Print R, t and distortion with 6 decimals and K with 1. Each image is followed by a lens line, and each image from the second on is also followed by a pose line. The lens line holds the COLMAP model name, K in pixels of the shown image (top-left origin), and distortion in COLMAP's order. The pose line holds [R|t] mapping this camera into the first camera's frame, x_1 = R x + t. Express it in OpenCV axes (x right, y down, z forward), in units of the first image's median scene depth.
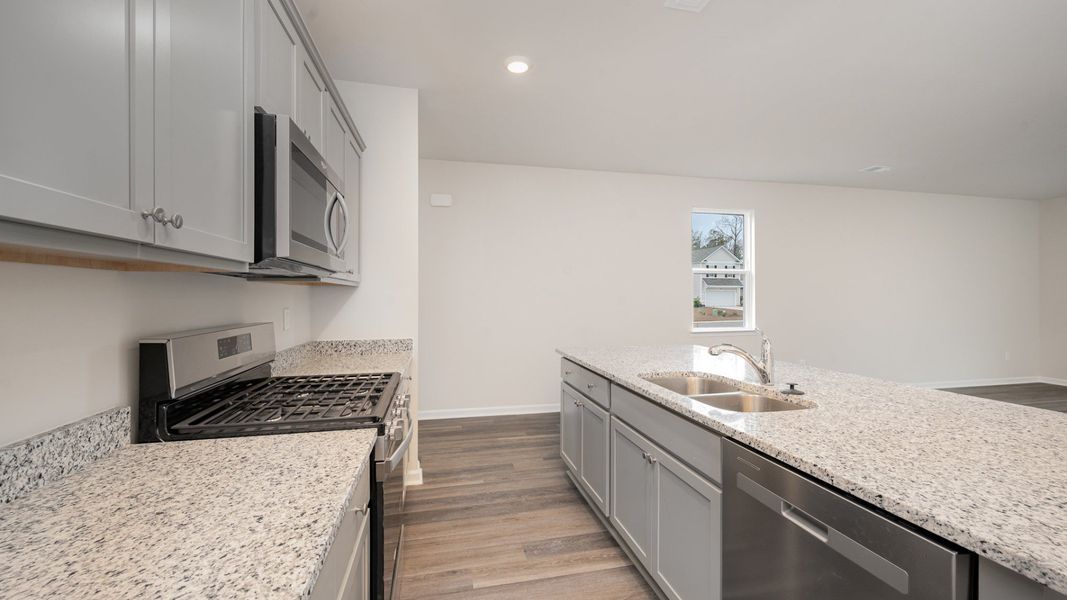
lens RADIAL K [[422.7, 0, 534.4], [0, 422.7, 298.5], [0, 0, 1]] dist [0.001007, -0.000209]
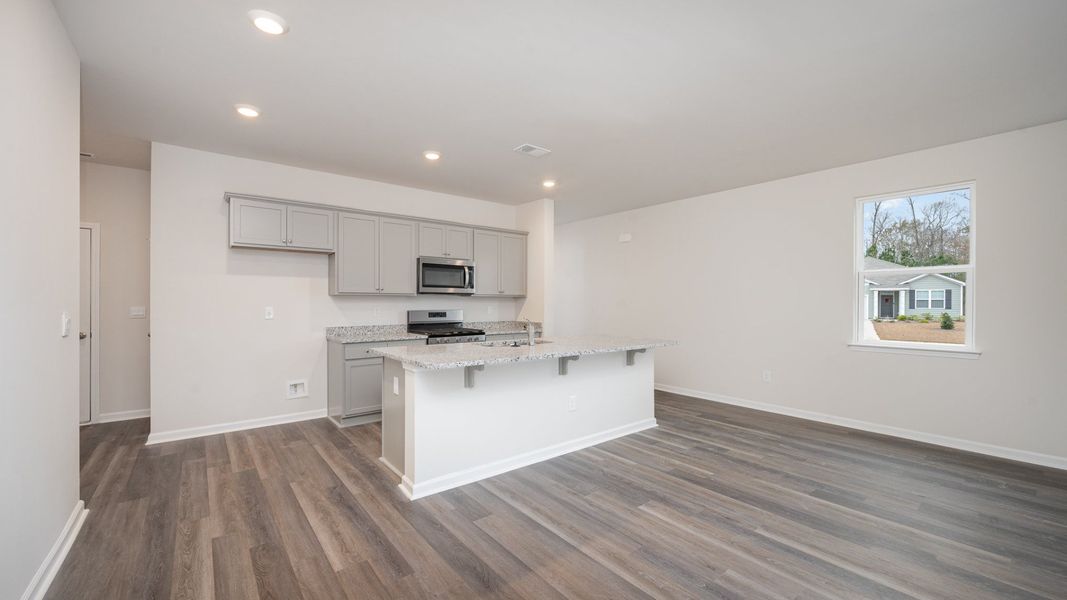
lens RADIAL K [[422.7, 0, 536.5], [0, 422.7, 299.8], [0, 0, 1]] dist [0.001007, -0.000209]
pose [[0.445071, 0.002787, -0.895491, 1.572667], [-0.008379, 0.999964, -0.001053, -0.011657], [0.895456, 0.007972, 0.445078, 0.072984]]
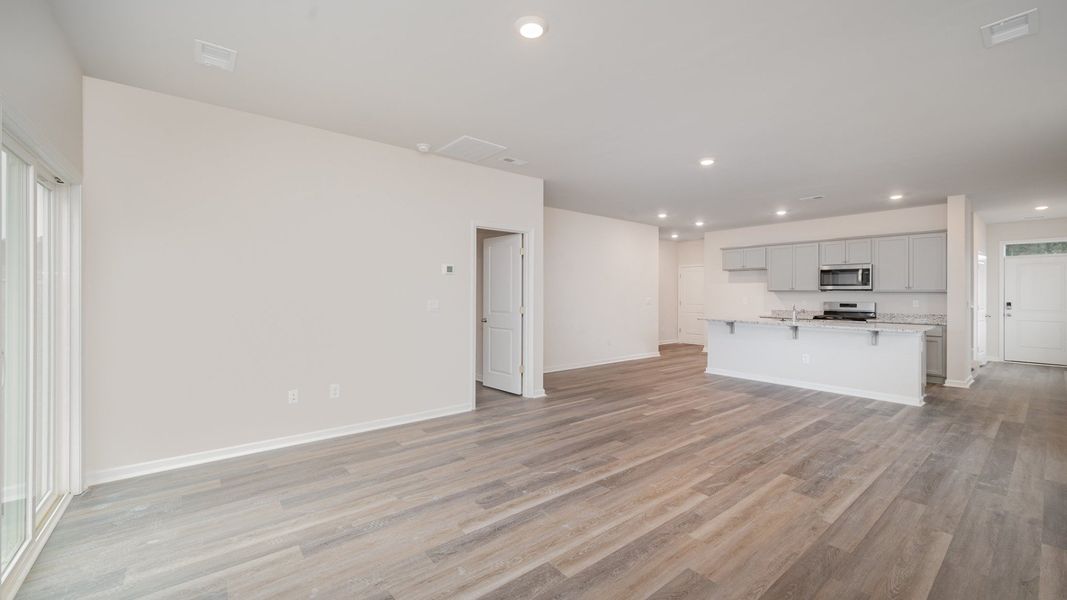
lens RADIAL K [[422.7, 0, 534.1], [0, 422.7, 293.4], [0, 0, 1]] dist [0.001007, -0.000209]
pose [[-0.900473, -0.000322, -0.434911, 2.558880], [-0.001838, 0.999994, 0.003066, -0.021248], [0.434908, 0.003560, -0.900468, 2.080994]]
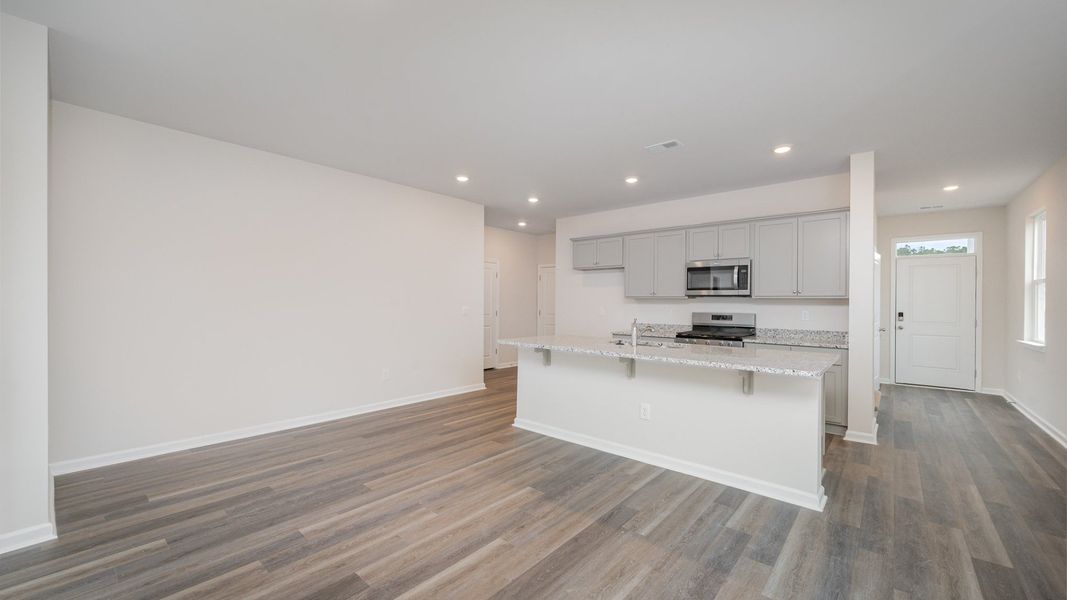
lens RADIAL K [[422.7, 0, 531.9], [0, 422.7, 300.8], [0, 0, 1]] dist [0.001007, -0.000209]
pose [[-0.808970, -0.002875, -0.587843, 1.440001], [-0.004950, 0.999986, 0.001921, -0.016356], [0.587830, 0.004463, -0.808972, 1.583743]]
